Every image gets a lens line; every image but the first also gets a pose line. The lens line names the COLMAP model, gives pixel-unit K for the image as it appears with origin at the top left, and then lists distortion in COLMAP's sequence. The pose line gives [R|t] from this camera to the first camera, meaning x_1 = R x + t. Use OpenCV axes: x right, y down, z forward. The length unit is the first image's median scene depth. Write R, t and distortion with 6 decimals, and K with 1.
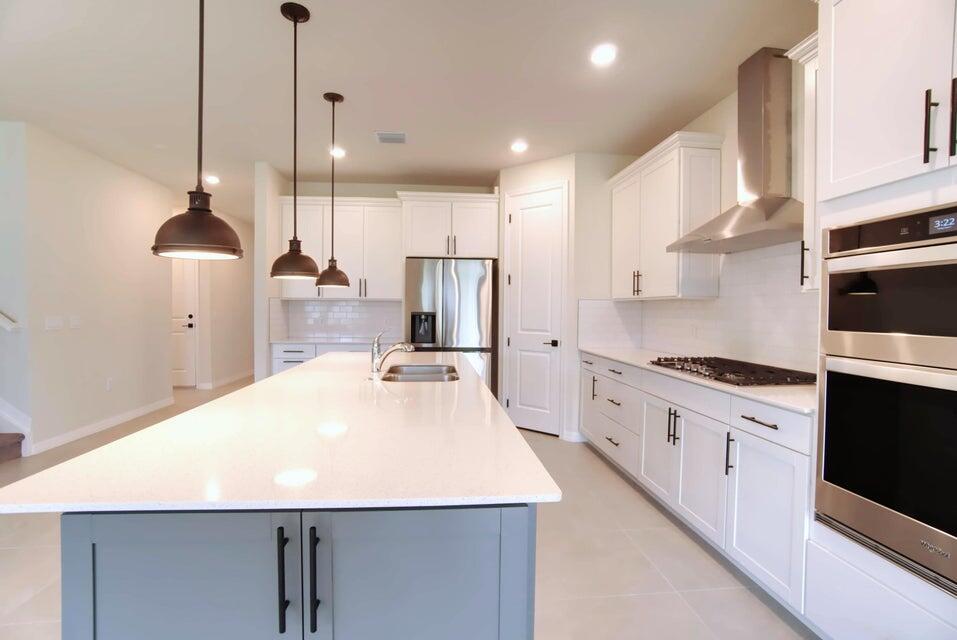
lens RADIAL K [[439.7, 0, 471.3], [0, 439.7, 317.6], [0, 0, 1]] dist [-0.067669, 0.029541]
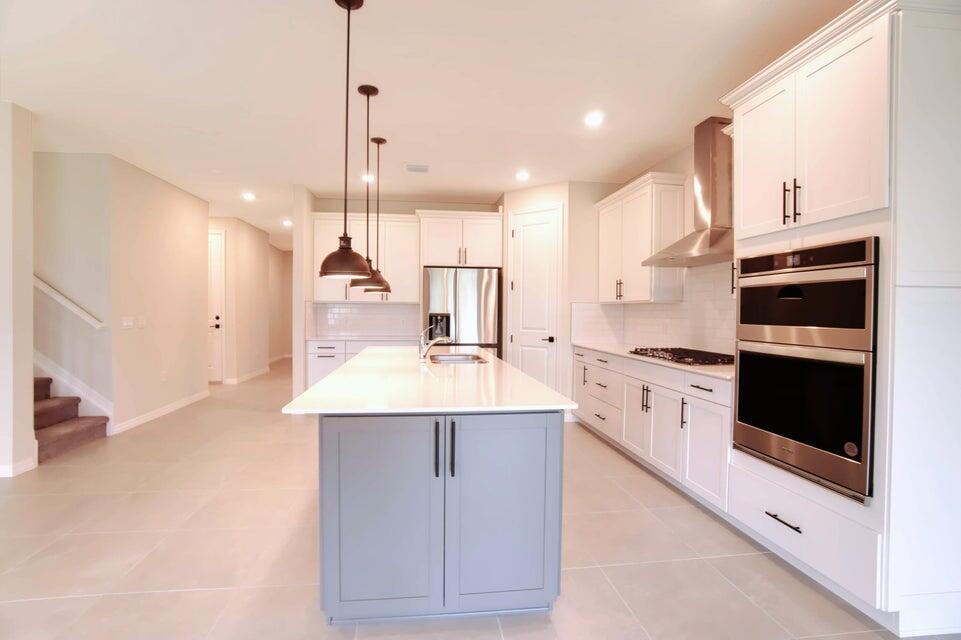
lens RADIAL K [[440.9, 0, 473.5], [0, 440.9, 318.0], [0, 0, 1]] dist [-0.059933, 0.024874]
pose [[0.999337, -0.001434, 0.036386, -0.079385], [0.001547, 0.999994, -0.003078, 0.004673], [-0.036381, 0.003132, 0.999333, -0.229293]]
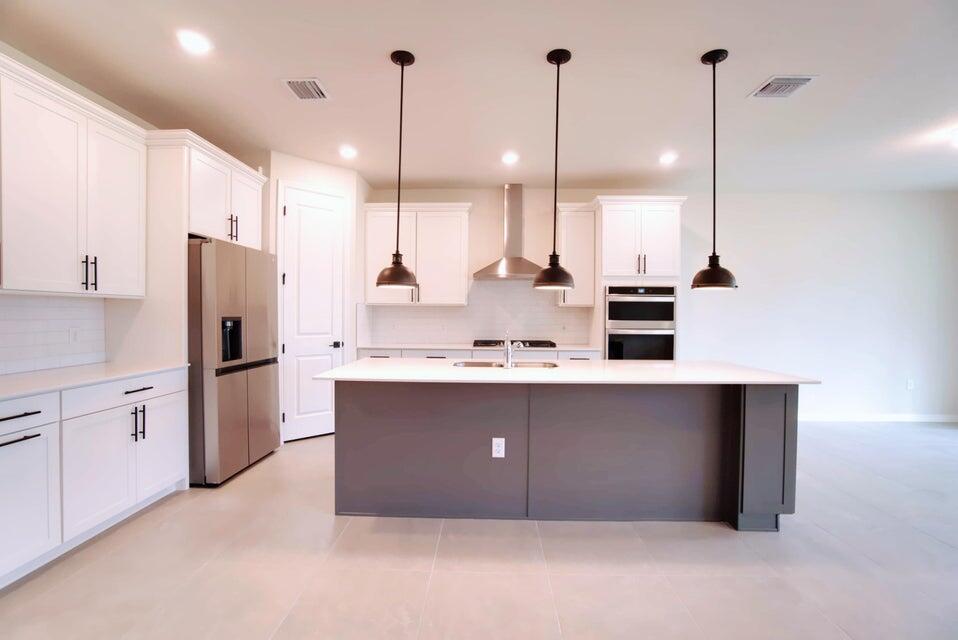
lens RADIAL K [[439.5, 0, 472.0], [0, 439.5, 318.0], [0, 0, 1]] dist [-0.059933, 0.024874]
pose [[0.125992, -0.020618, 0.991817, -0.981428], [0.014233, 0.999719, 0.018974, -0.024674], [-0.991929, 0.011726, 0.126250, 0.669501]]
